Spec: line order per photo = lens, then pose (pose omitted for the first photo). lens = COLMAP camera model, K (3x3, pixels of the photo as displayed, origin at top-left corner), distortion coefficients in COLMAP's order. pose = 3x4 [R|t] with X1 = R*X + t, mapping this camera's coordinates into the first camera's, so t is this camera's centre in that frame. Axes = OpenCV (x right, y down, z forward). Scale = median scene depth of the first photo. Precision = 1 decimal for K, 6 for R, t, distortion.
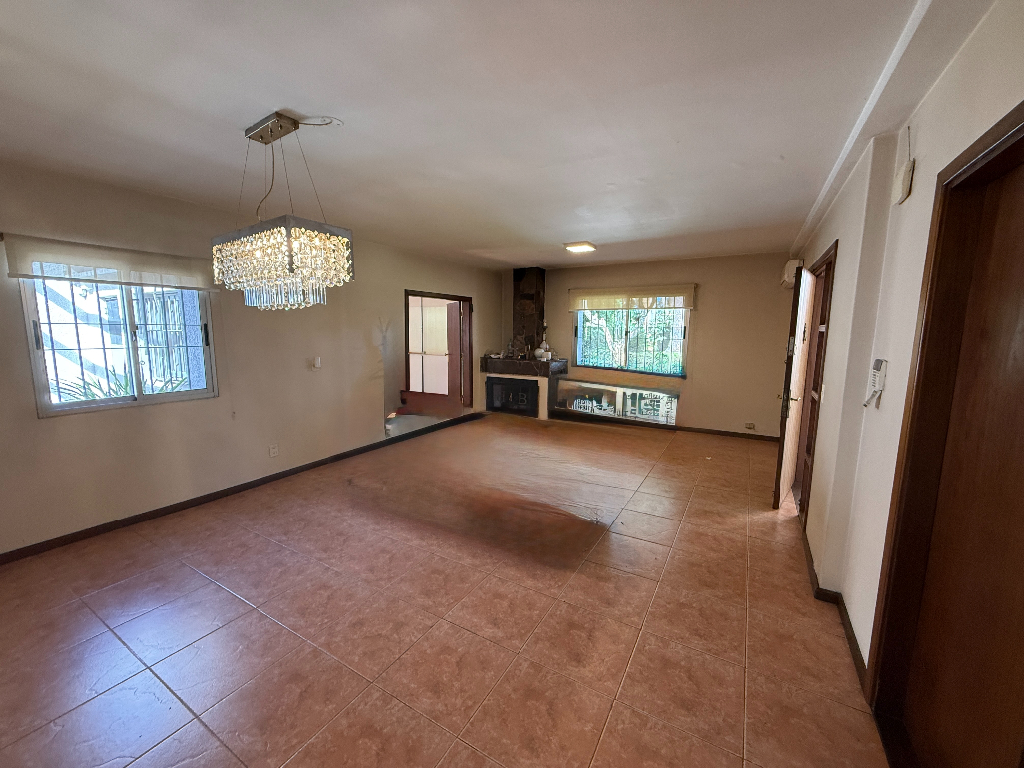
lens RADIAL K [[409.1, 0, 507.1], [0, 409.1, 385.2], [0, 0, 1]] dist [0.008119, -0.000048]
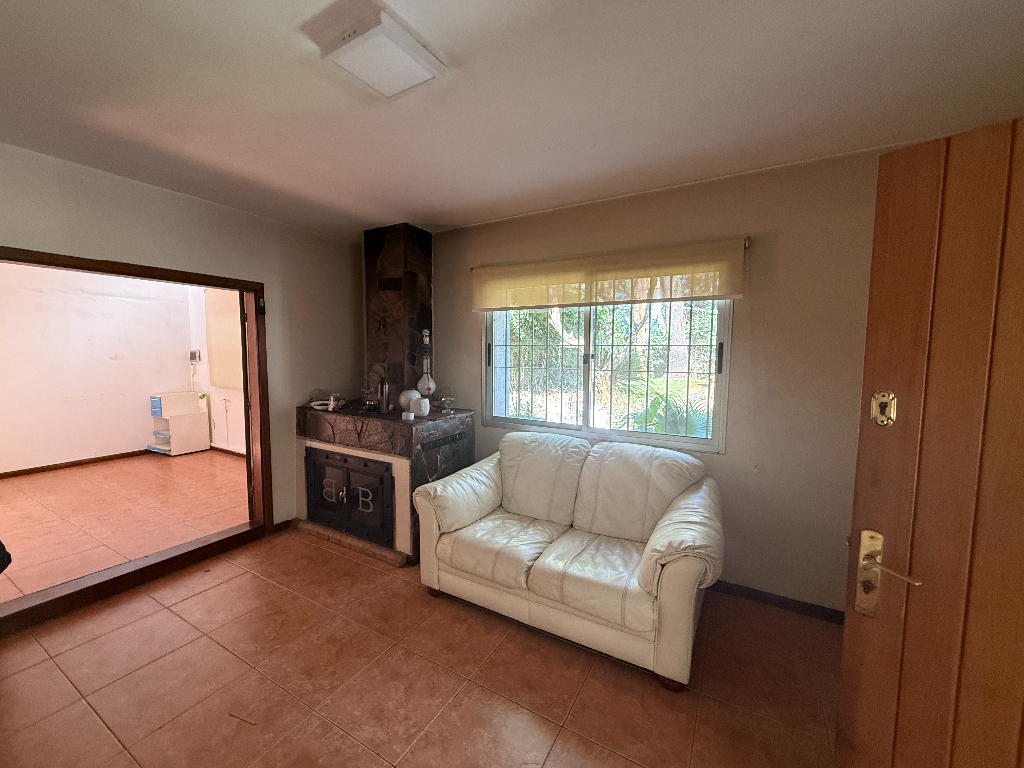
lens RADIAL K [[409.1, 0, 507.1], [0, 409.1, 385.2], [0, 0, 1]] dist [0.008119, -0.000048]
pose [[0.999978, -0.001570, 0.006464, 0.186942], [0.001911, 0.998591, -0.053031, -0.068770], [-0.006371, 0.053042, 0.998572, 0.513917]]
